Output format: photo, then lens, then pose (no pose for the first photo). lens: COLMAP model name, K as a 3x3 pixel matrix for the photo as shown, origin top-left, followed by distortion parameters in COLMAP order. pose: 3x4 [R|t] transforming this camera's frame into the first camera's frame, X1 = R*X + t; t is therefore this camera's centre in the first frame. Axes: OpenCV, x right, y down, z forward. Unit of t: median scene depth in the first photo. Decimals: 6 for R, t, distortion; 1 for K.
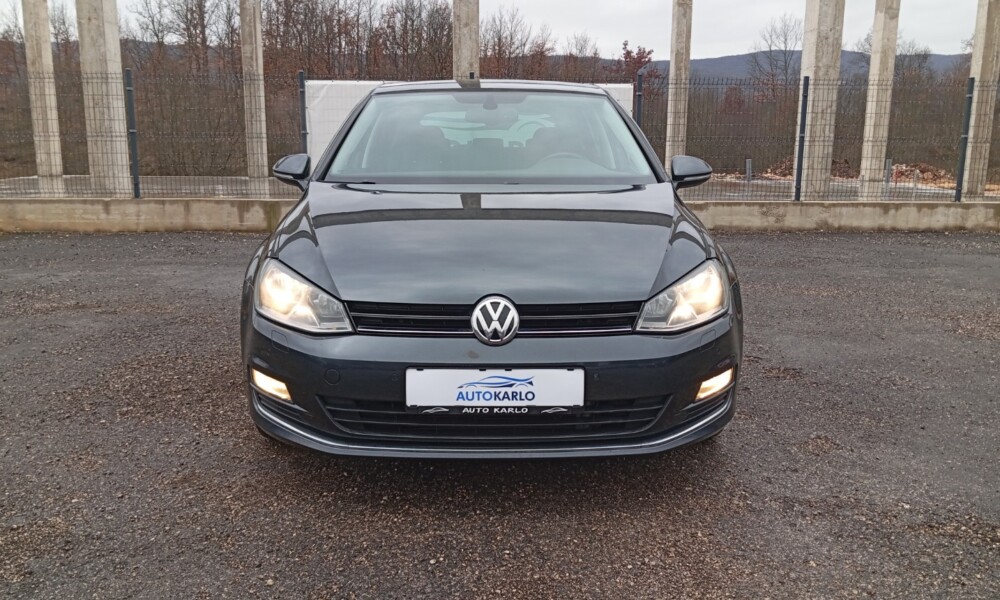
lens RADIAL K [[816.4, 0, 500.0], [0, 816.4, 300.0], [0, 0, 1]] dist [0.050735, -0.086398]
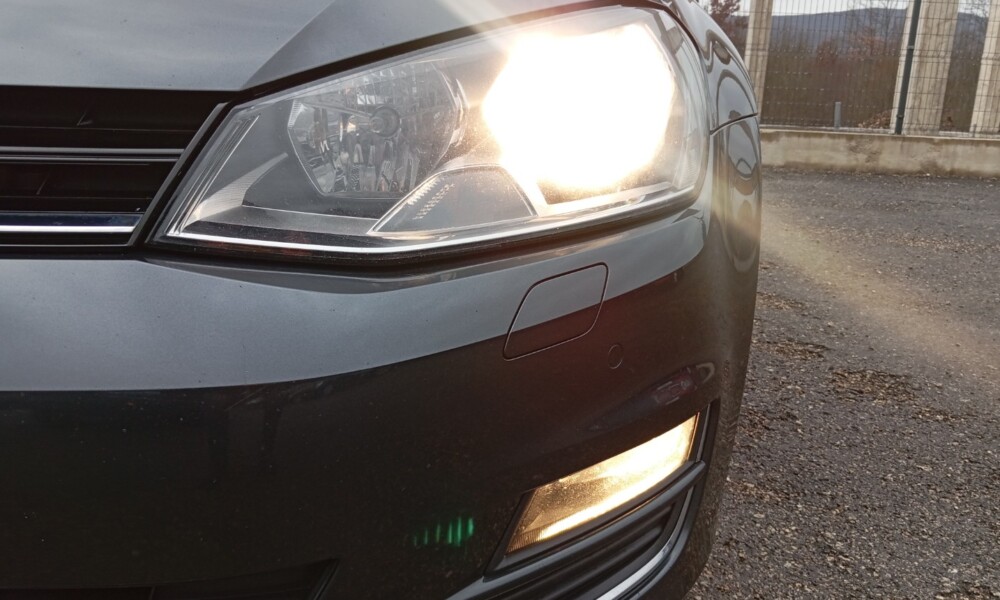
lens RADIAL K [[844.3, 0, 500.0], [0, 844.3, 300.0], [0, 0, 1]] dist [0.006235, 0.003774]
pose [[0.995927, 0.051824, -0.073781, 0.142102], [-0.047821, 0.997340, 0.055017, 0.019748], [0.076435, -0.051265, 0.995756, 0.431411]]
